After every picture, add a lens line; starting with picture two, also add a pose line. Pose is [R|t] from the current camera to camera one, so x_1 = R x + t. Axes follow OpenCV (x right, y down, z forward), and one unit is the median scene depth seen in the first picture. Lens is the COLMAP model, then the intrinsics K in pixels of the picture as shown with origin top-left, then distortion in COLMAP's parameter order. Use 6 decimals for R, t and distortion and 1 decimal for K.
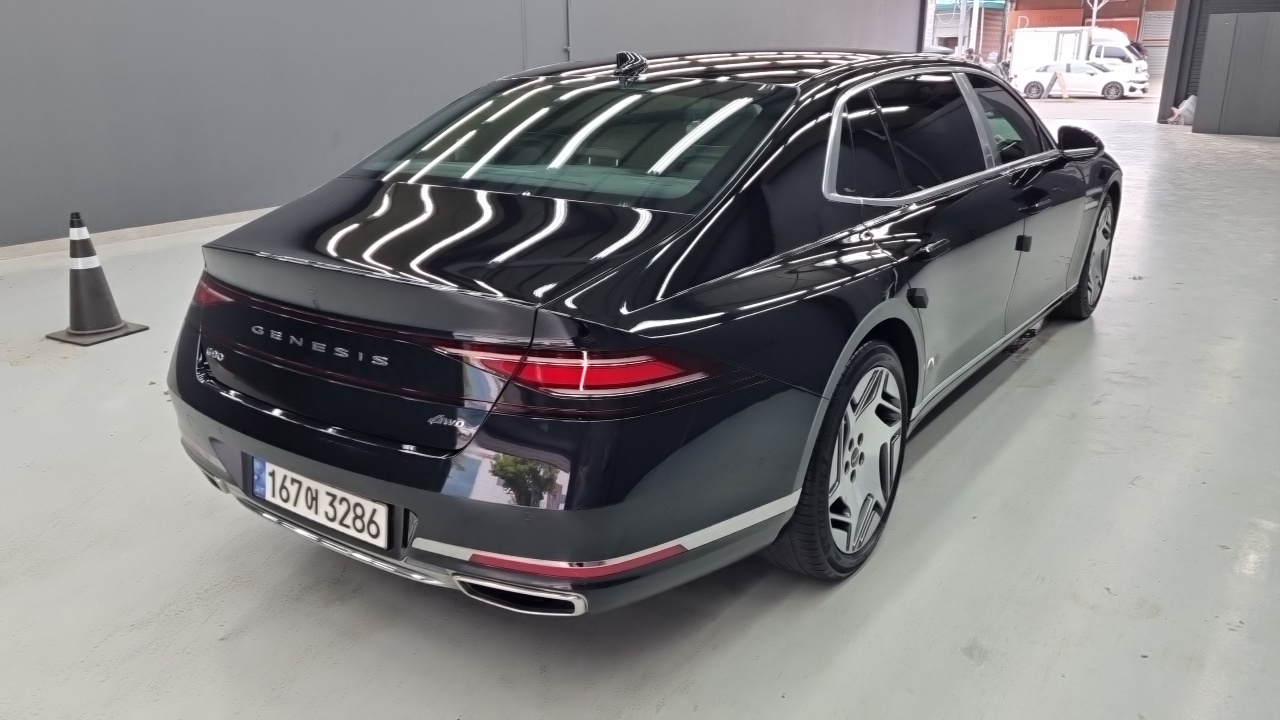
lens RADIAL K [[951.1, 0, 638.0], [0, 951.1, 360.4], [0, 0, 1]] dist [0.024480, -0.006779]
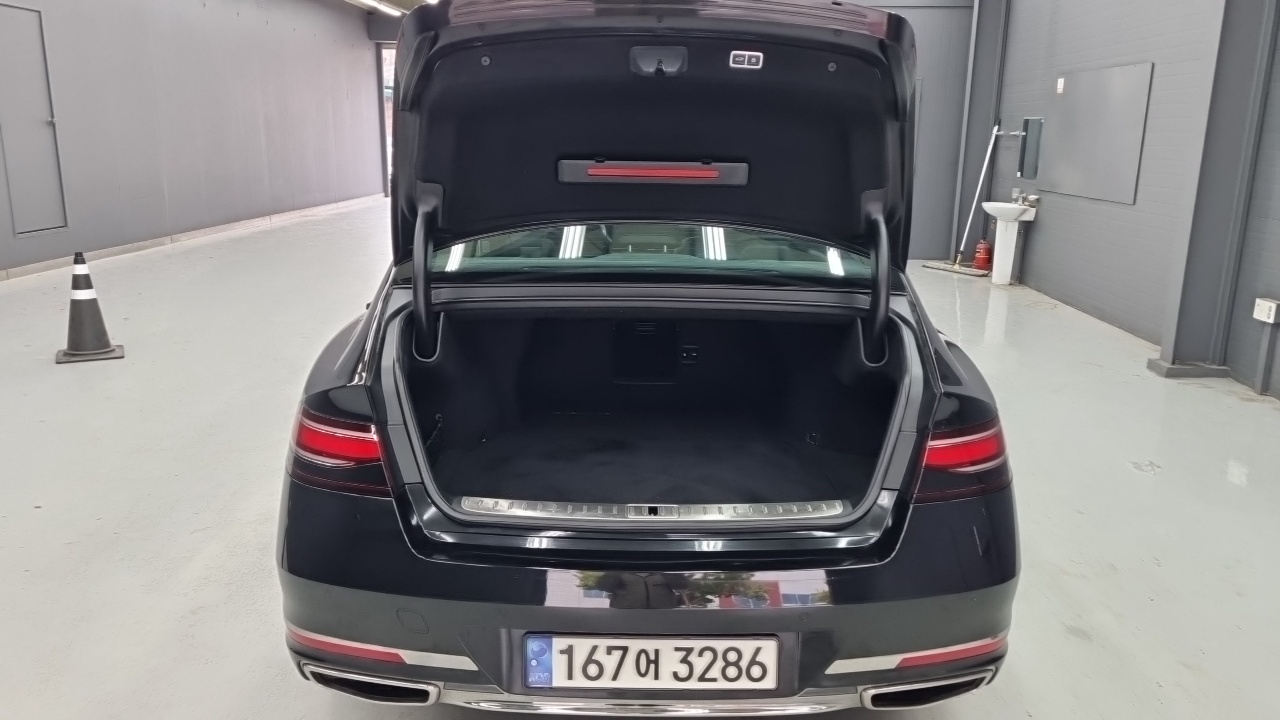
lens RADIAL K [[951.1, 0, 642.3], [0, 951.1, 356.8], [0, 0, 1]] dist [0.024480, -0.006779]
pose [[0.808667, -0.107961, 0.578275, -0.755287], [0.156202, 0.987135, -0.034140, -0.085387], [-0.567150, 0.117935, 0.815127, 0.280454]]
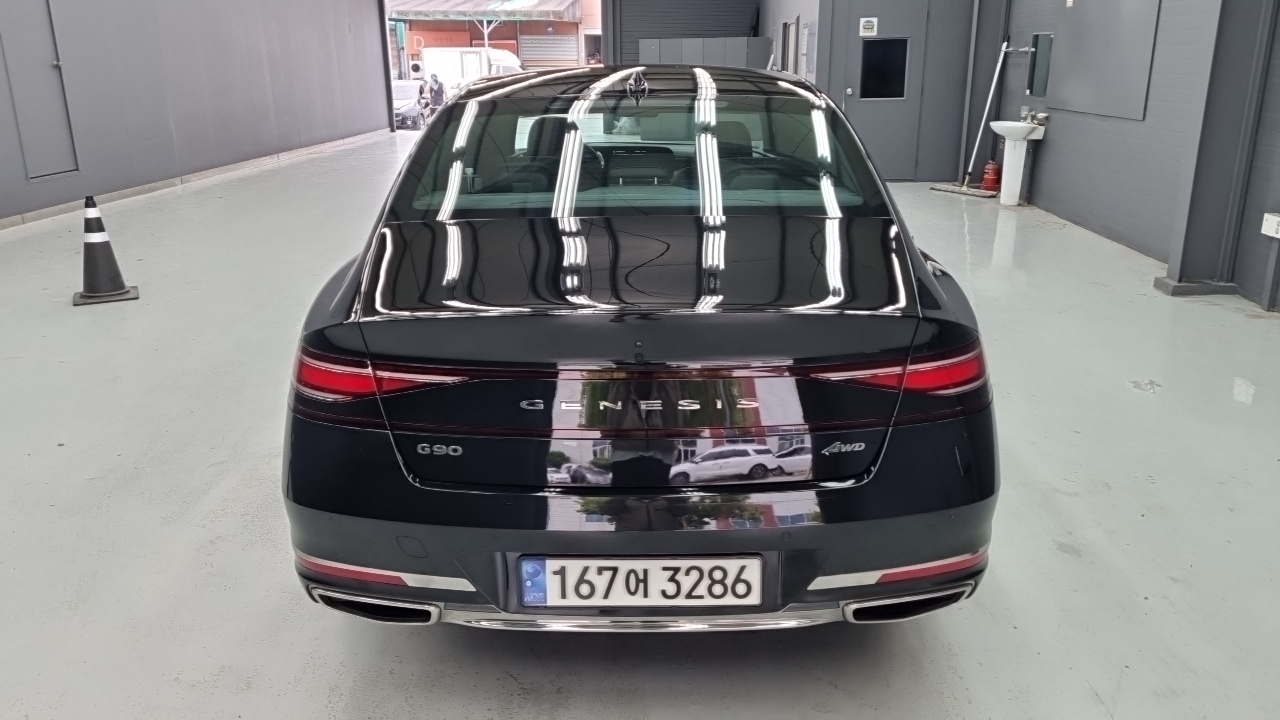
lens RADIAL K [[951.1, 0, 633.6], [0, 951.1, 340.8], [0, 0, 1]] dist [0.024480, -0.006779]
pose [[0.819670, -0.157970, 0.550624, -0.746271], [0.177234, 0.983995, 0.018467, -0.082838], [-0.544729, 0.082452, 0.834549, 0.247135]]
